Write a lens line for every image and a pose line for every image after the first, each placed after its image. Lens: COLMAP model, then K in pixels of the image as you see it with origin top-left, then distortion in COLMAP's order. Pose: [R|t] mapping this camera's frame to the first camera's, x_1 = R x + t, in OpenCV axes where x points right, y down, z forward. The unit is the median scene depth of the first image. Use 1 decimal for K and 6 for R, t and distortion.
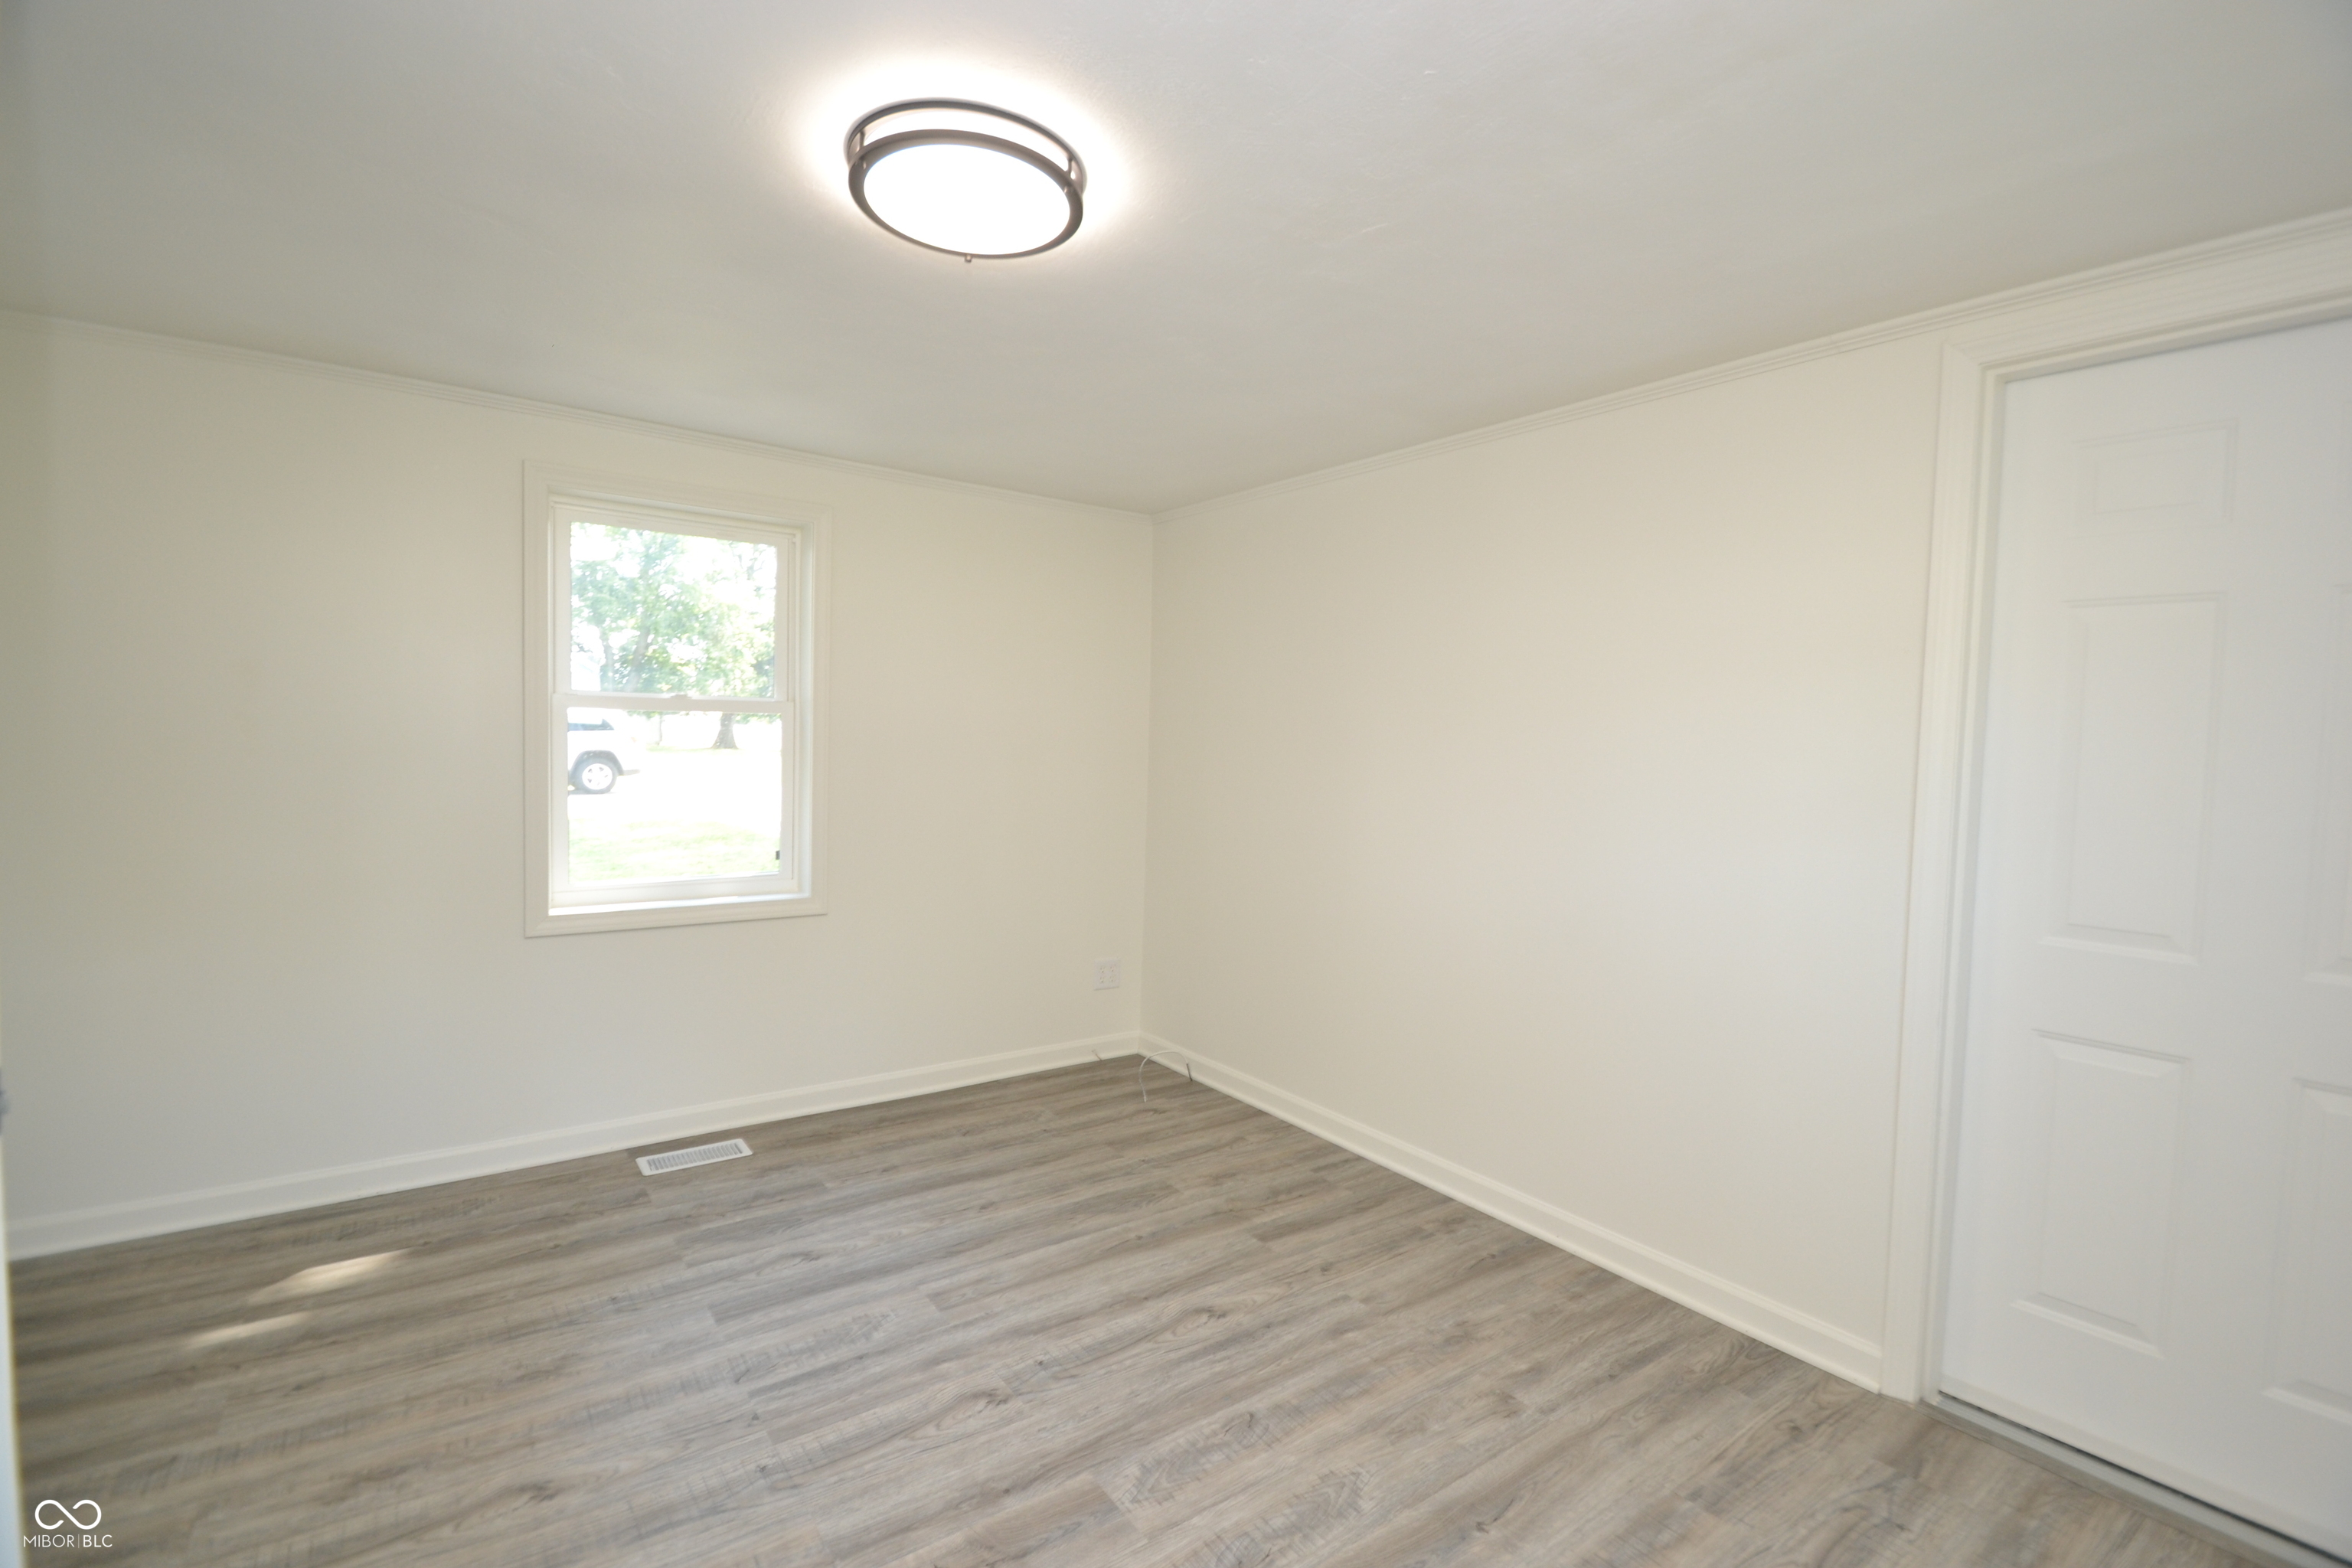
lens RADIAL K [[1035.7, 0, 1165.2], [0, 1035.7, 783.3], [0, 0, 1]] dist [0.010433, -0.018151]
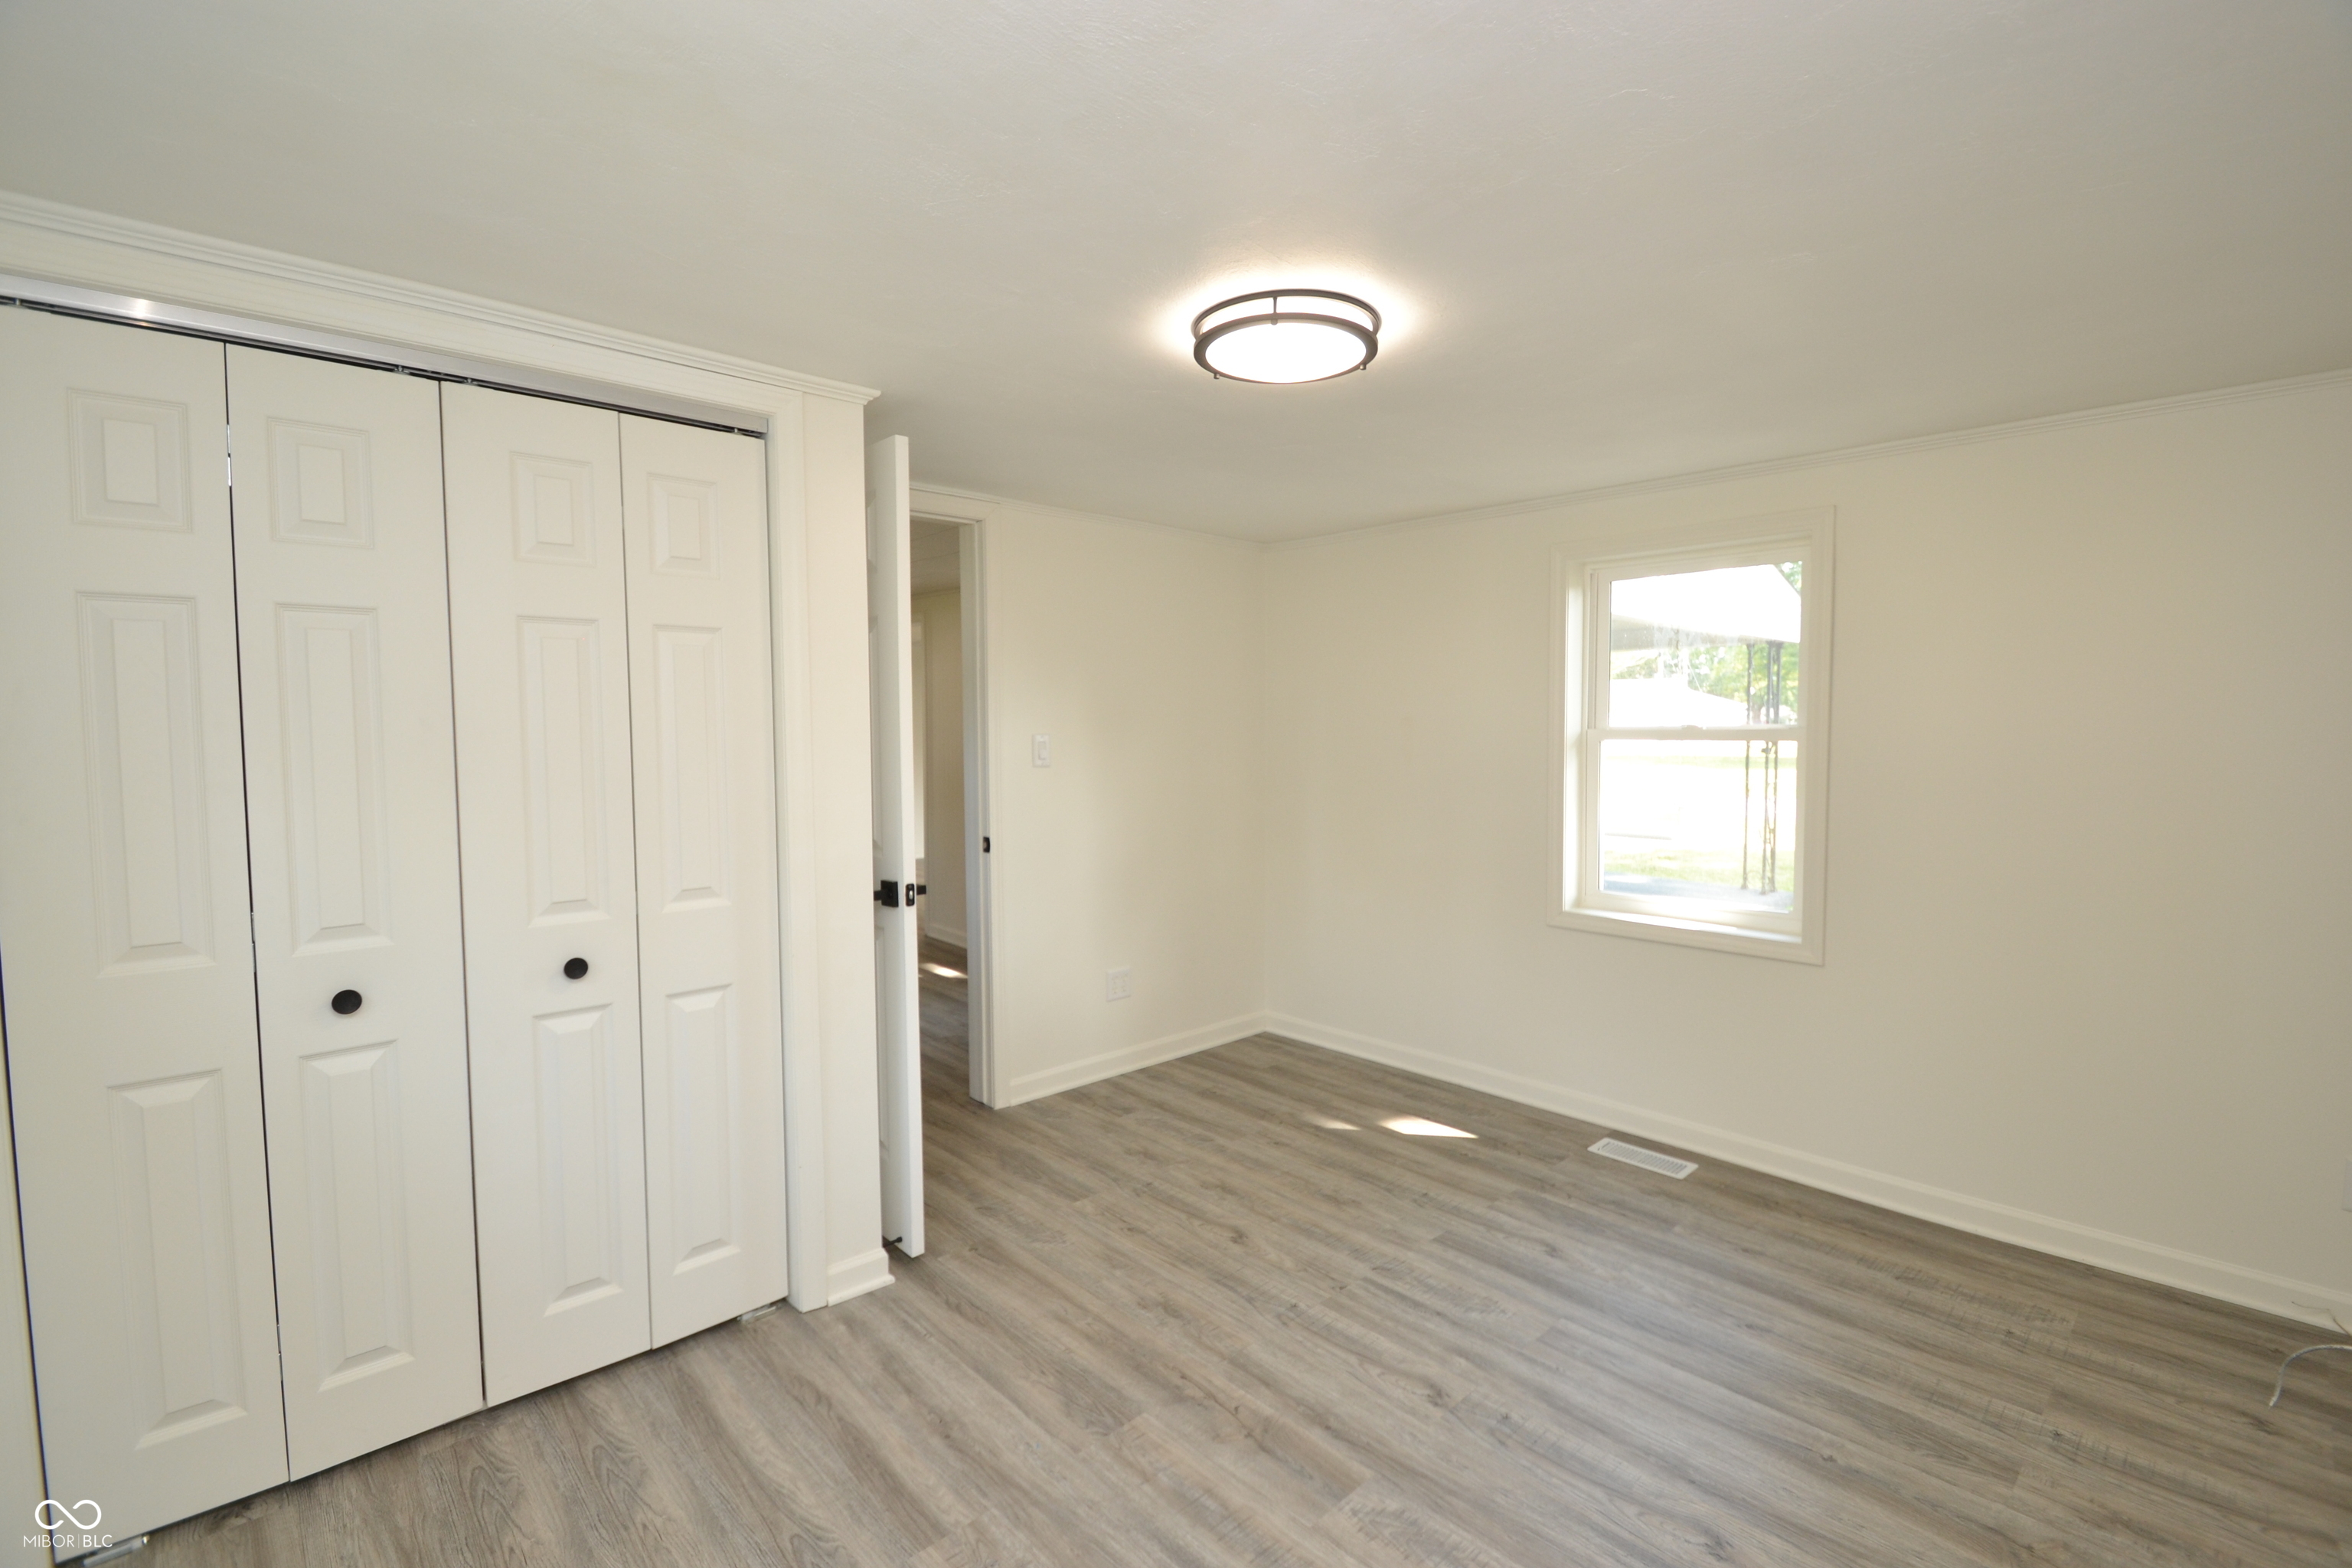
lens RADIAL K [[1035.7, 0, 1165.2], [0, 1035.7, 783.3], [0, 0, 1]] dist [0.010433, -0.018151]
pose [[0.116457, 0.026998, -0.992829, 0.678029], [-0.039870, 0.998952, 0.022488, -0.037878], [0.992395, 0.036965, 0.117412, 0.467333]]
